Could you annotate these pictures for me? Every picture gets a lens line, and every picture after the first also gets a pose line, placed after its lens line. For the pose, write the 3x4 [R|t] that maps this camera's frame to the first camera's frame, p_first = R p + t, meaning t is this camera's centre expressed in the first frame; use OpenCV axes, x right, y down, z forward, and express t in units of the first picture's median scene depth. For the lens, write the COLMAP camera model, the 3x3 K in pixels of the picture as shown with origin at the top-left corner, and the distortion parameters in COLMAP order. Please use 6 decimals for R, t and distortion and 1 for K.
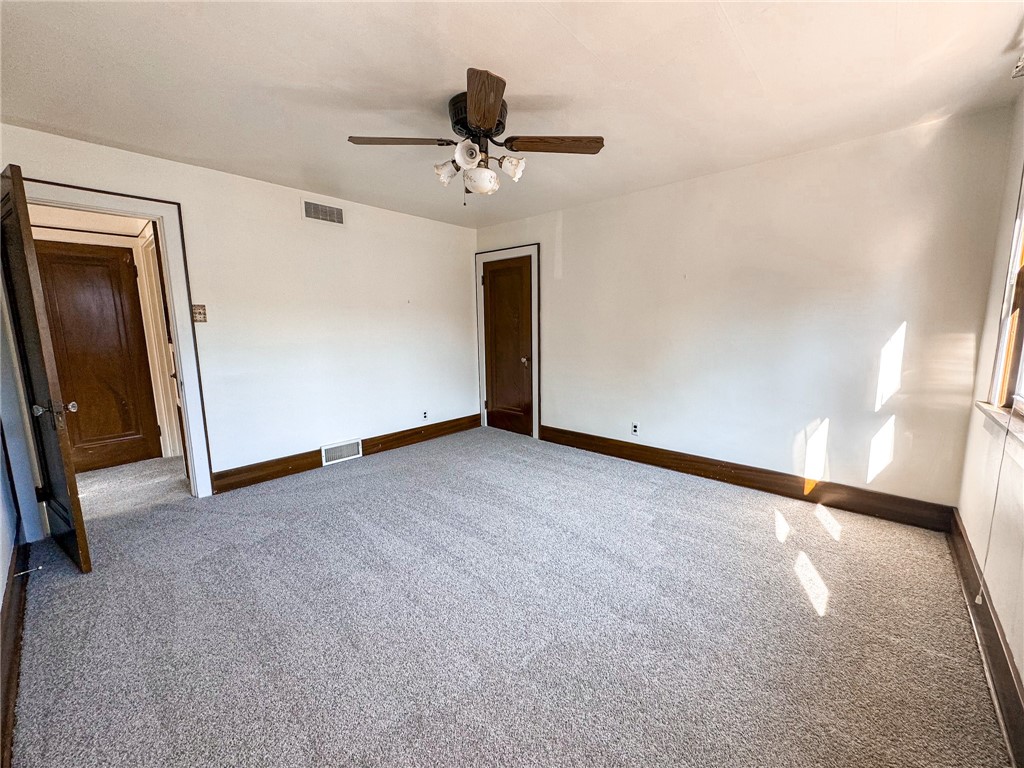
lens RADIAL K [[409.4, 0, 517.1], [0, 409.4, 383.0], [0, 0, 1]] dist [0.000517, 0.000049]
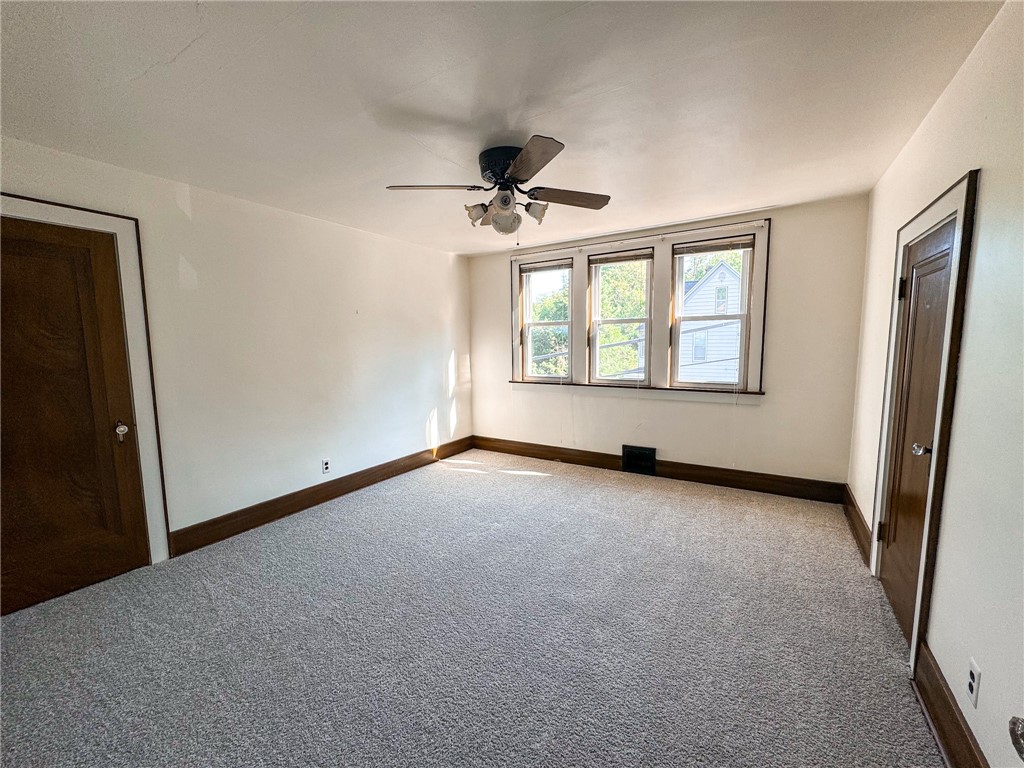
lens RADIAL K [[409.4, 0, 517.1], [0, 409.4, 383.0], [0, 0, 1]] dist [0.000517, 0.000049]
pose [[-0.176640, -0.087881, 0.980345, -0.889449], [0.153999, 0.981272, 0.115712, -0.149090], [-0.972154, 0.171412, -0.159798, 0.892921]]
